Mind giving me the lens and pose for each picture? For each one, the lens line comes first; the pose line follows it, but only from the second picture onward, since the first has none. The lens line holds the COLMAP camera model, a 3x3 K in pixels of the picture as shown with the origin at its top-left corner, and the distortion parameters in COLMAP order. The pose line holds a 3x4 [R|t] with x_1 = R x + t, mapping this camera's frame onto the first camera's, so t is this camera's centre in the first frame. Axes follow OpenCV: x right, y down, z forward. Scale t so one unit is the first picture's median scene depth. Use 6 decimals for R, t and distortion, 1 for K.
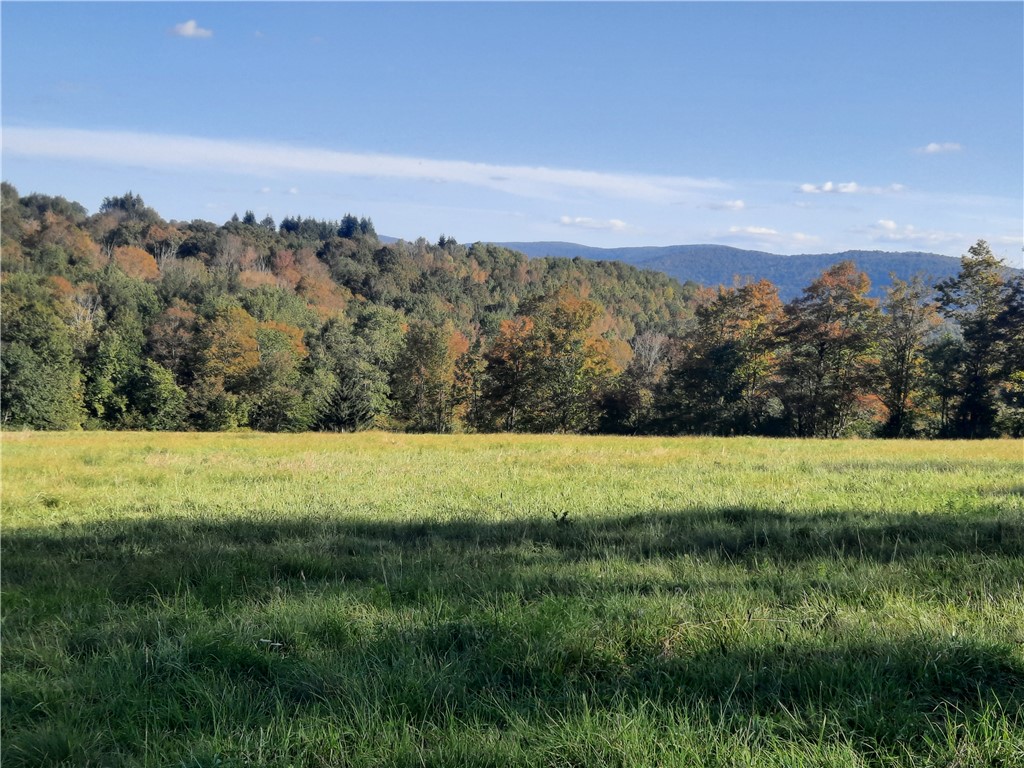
lens RADIAL K [[900.9, 0, 512.0], [0, 900.9, 384.0], [0, 0, 1]] dist [0.060072, -0.009752]
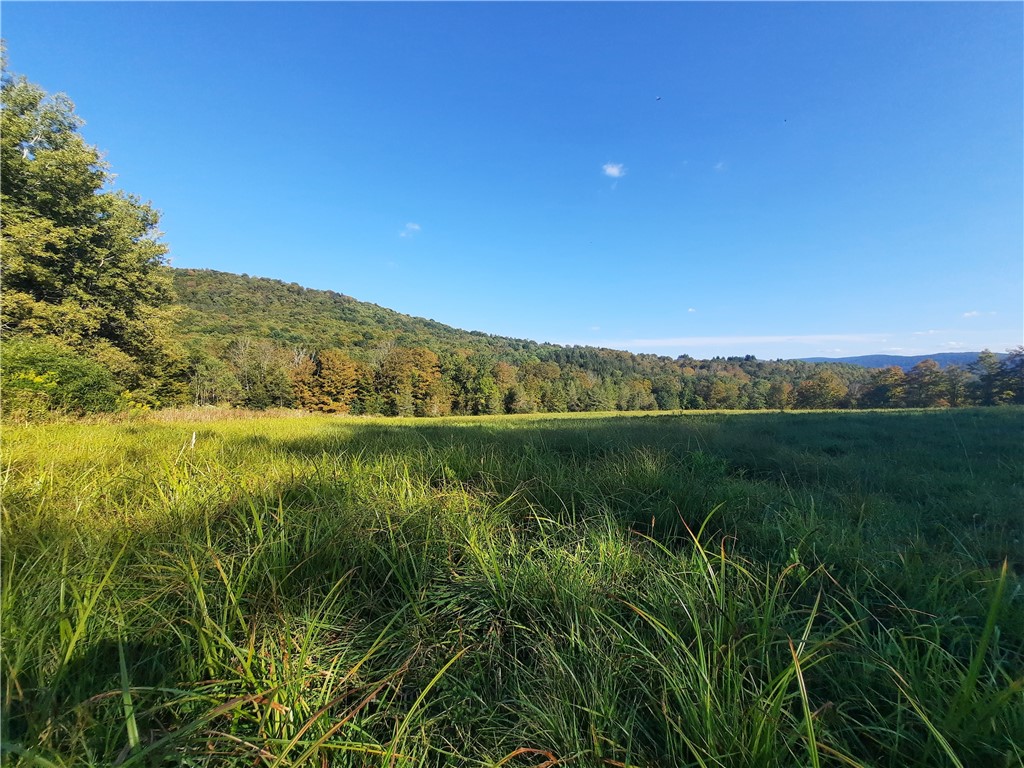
lens RADIAL K [[407.0, 0, 519.9], [0, 407.0, 384.3], [0, 0, 1]] dist [-0.017689, -0.000114]
pose [[0.820973, -0.045957, -0.569115, -0.011329], [0.034700, 0.998929, -0.030608, -0.048829], [0.569912, 0.005380, 0.821688, -0.902887]]
